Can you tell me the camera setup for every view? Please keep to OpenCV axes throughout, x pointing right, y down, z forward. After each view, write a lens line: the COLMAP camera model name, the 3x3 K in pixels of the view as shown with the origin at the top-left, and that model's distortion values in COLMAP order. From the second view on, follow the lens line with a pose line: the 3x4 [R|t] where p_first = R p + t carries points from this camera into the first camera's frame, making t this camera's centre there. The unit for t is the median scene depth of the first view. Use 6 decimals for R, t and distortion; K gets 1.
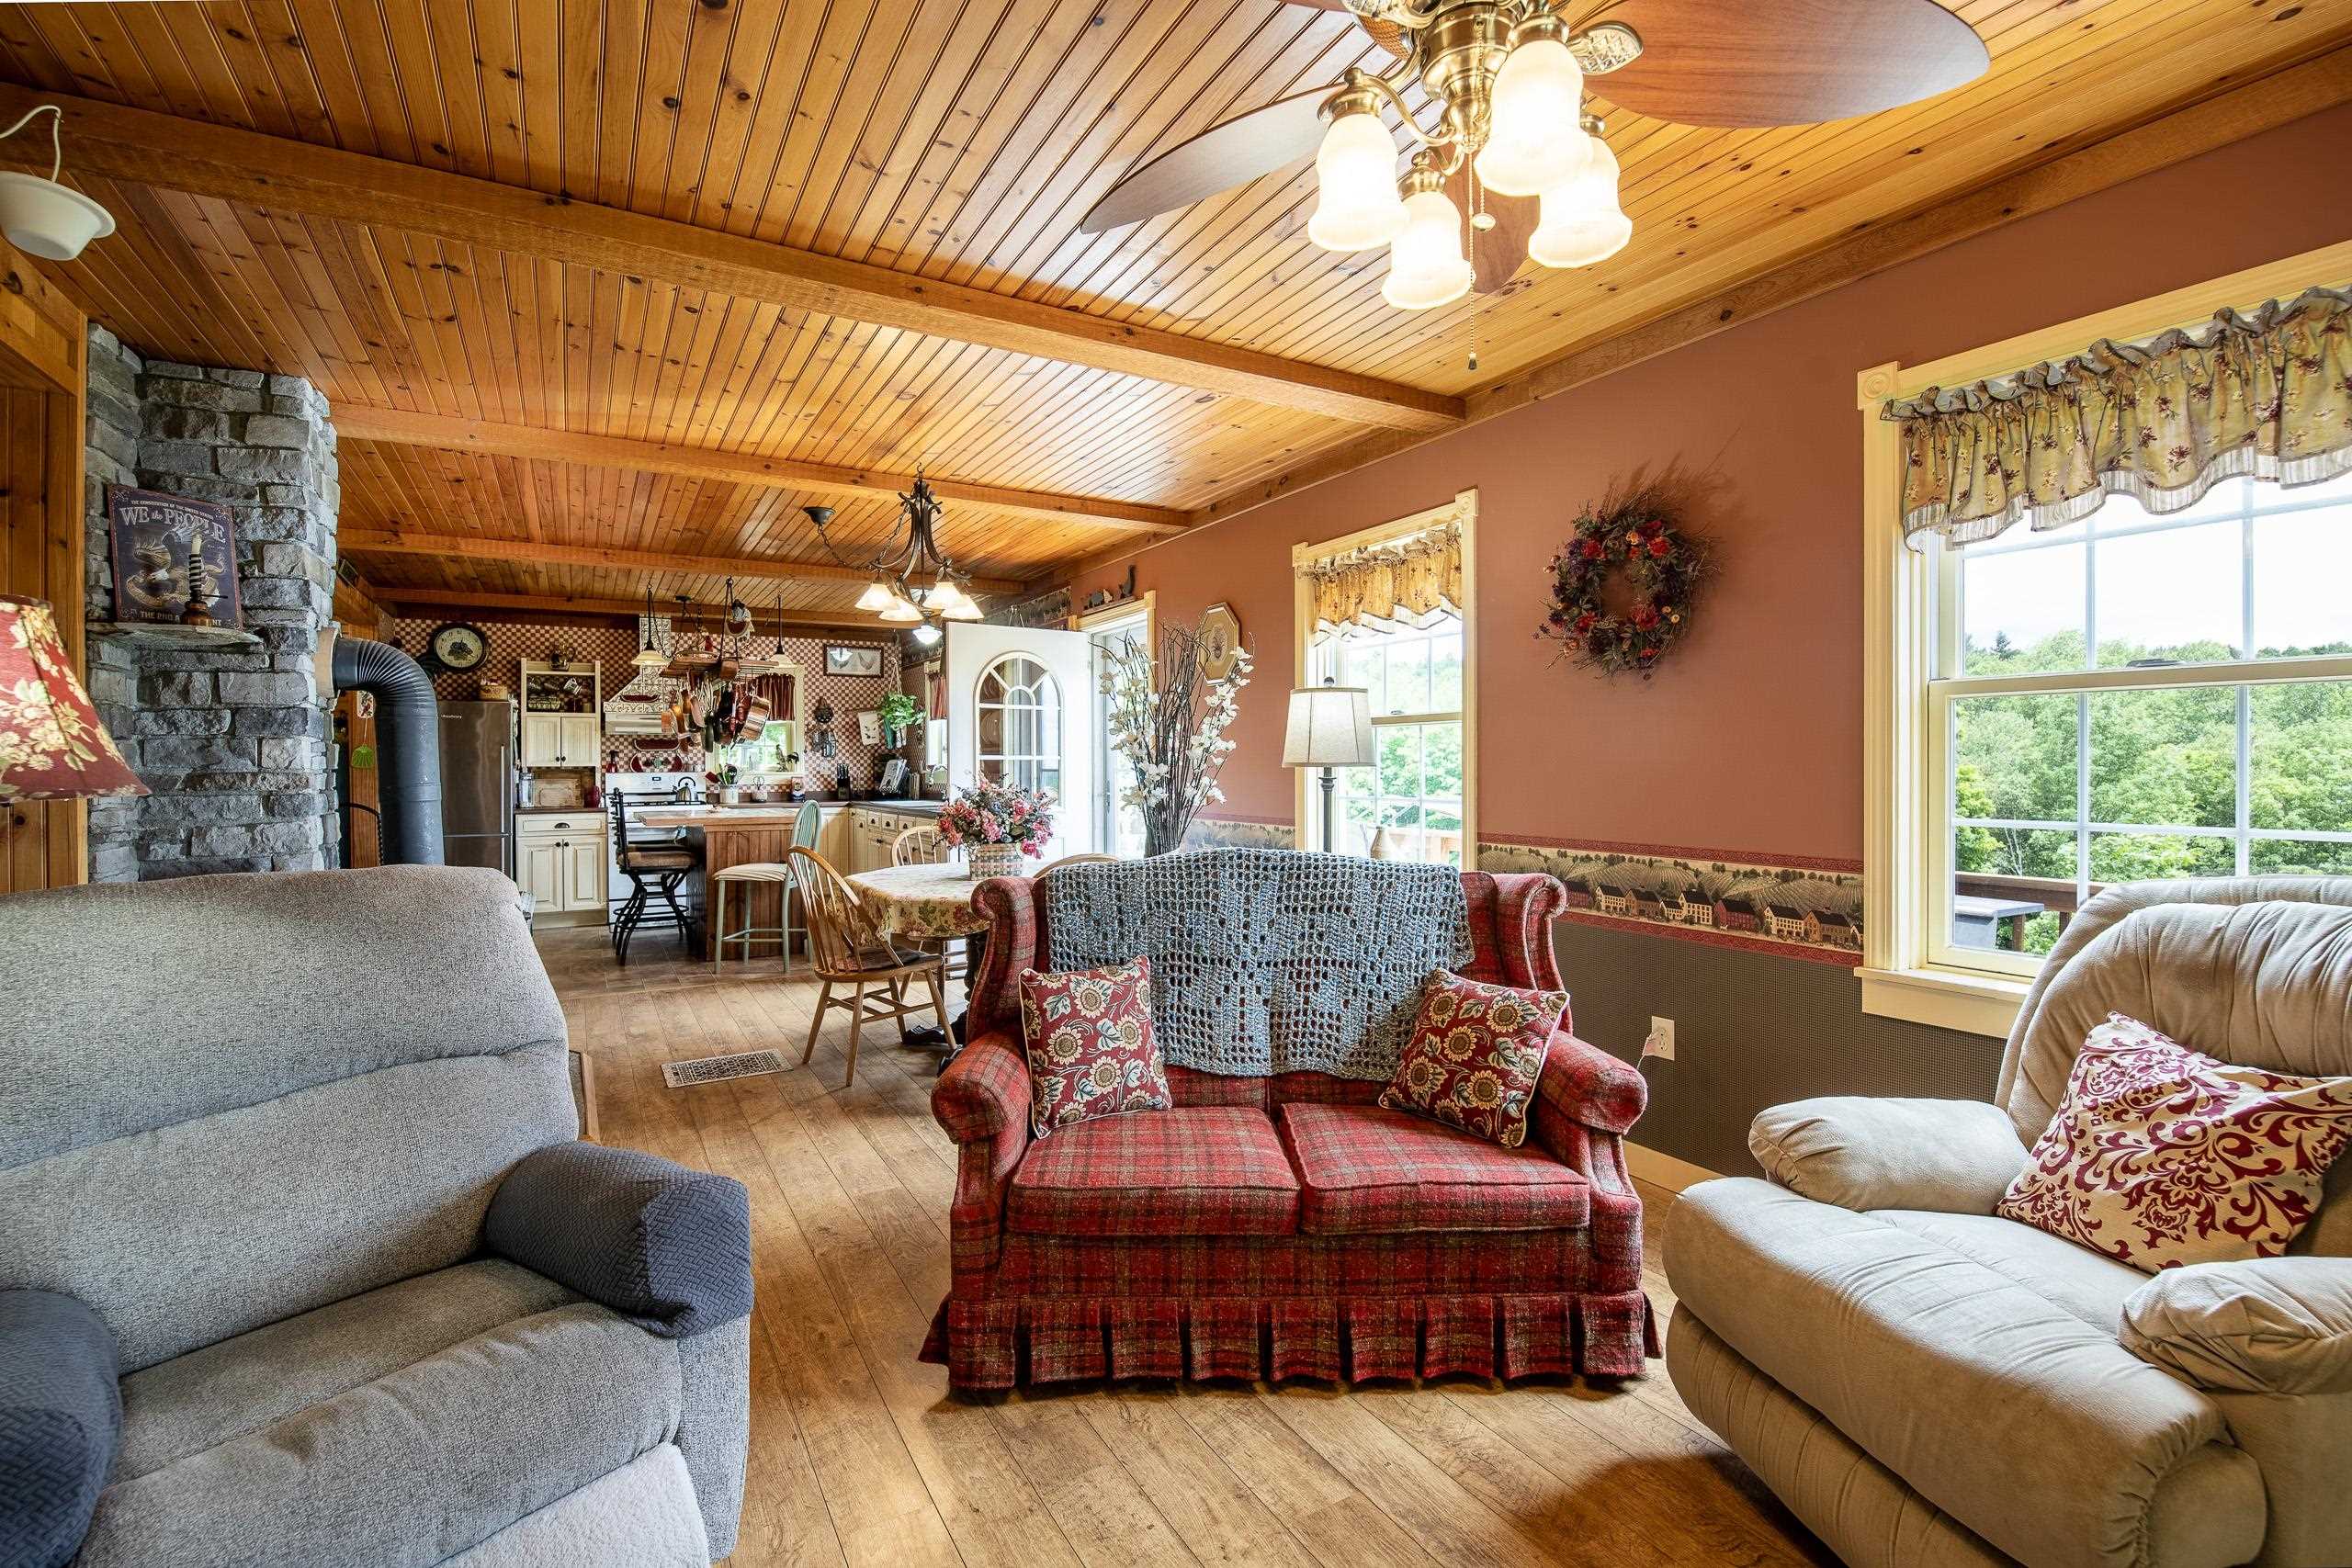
lens RADIAL K [[1080.3, 0, 1176.0], [0, 1080.3, 784.0], [0, 0, 1]] dist [0.000669, 0.000090]
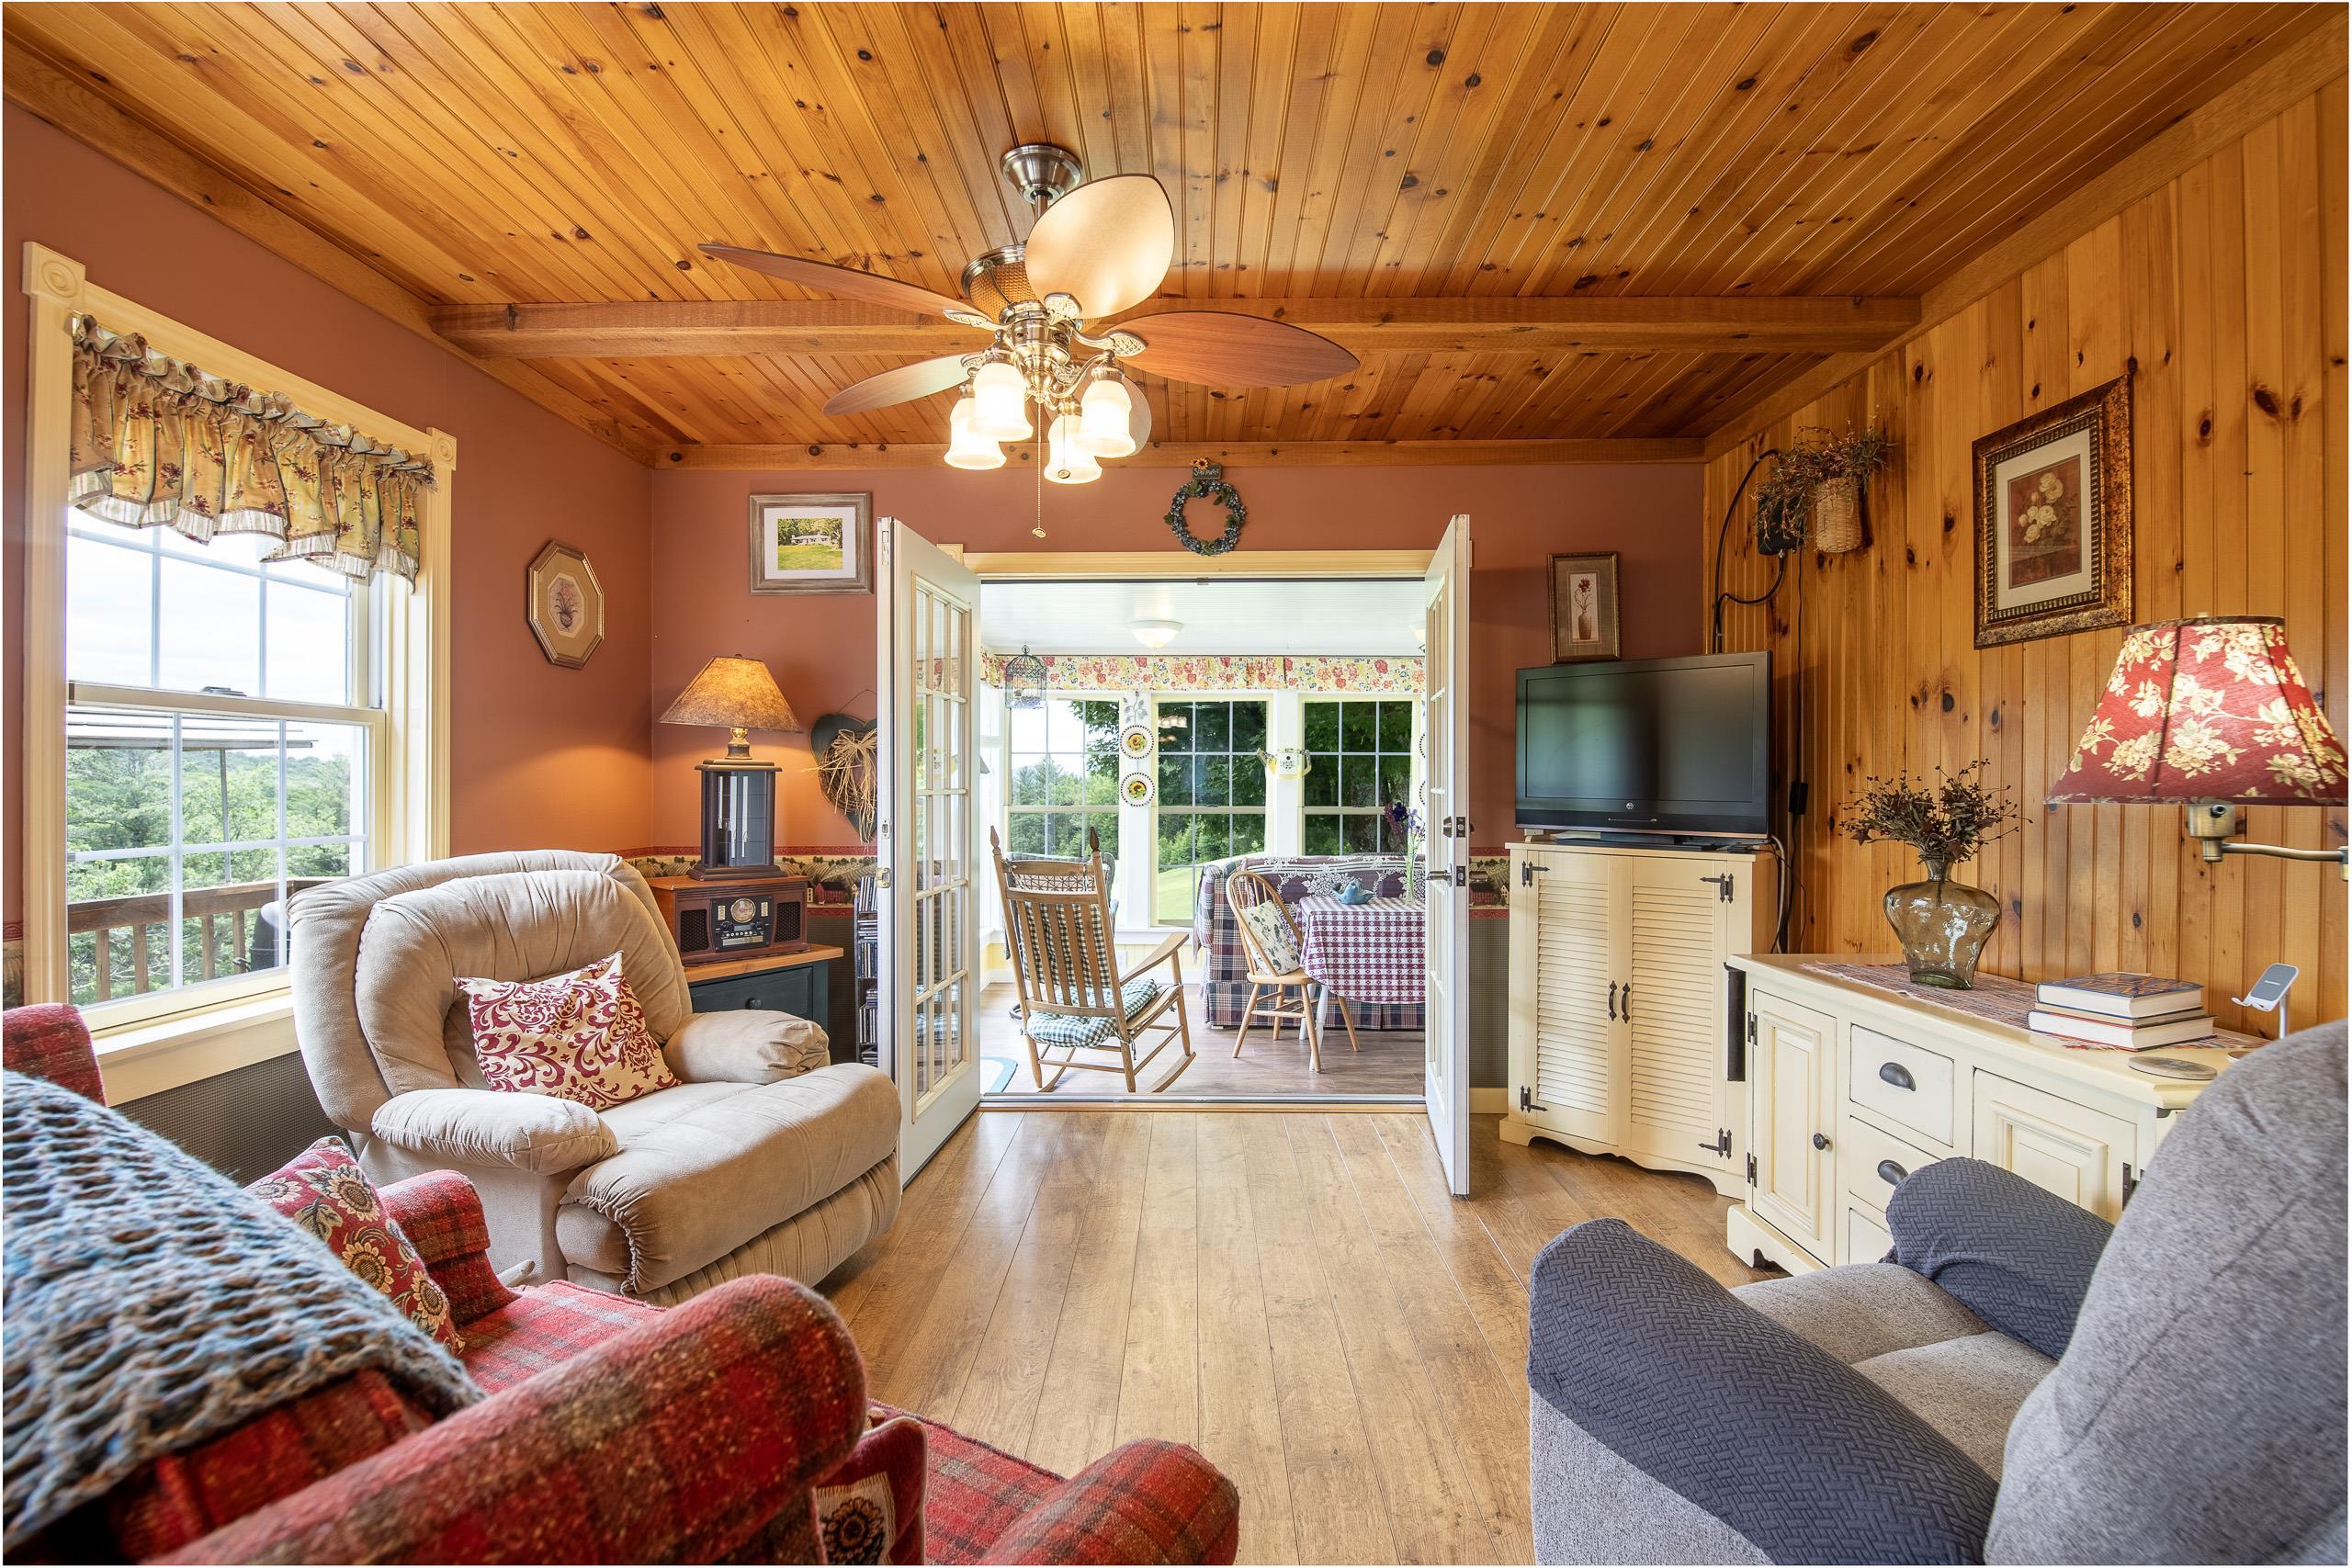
lens RADIAL K [[1005.4, 0, 1176.0], [0, 1005.4, 784.0], [0, 0, 1]] dist [-0.000572, -0.000105]
pose [[-0.862918, -0.002643, 0.505338, -0.531545], [0.004774, 0.999899, 0.013381, -0.036517], [-0.505322, 0.013959, -0.862818, 1.750776]]
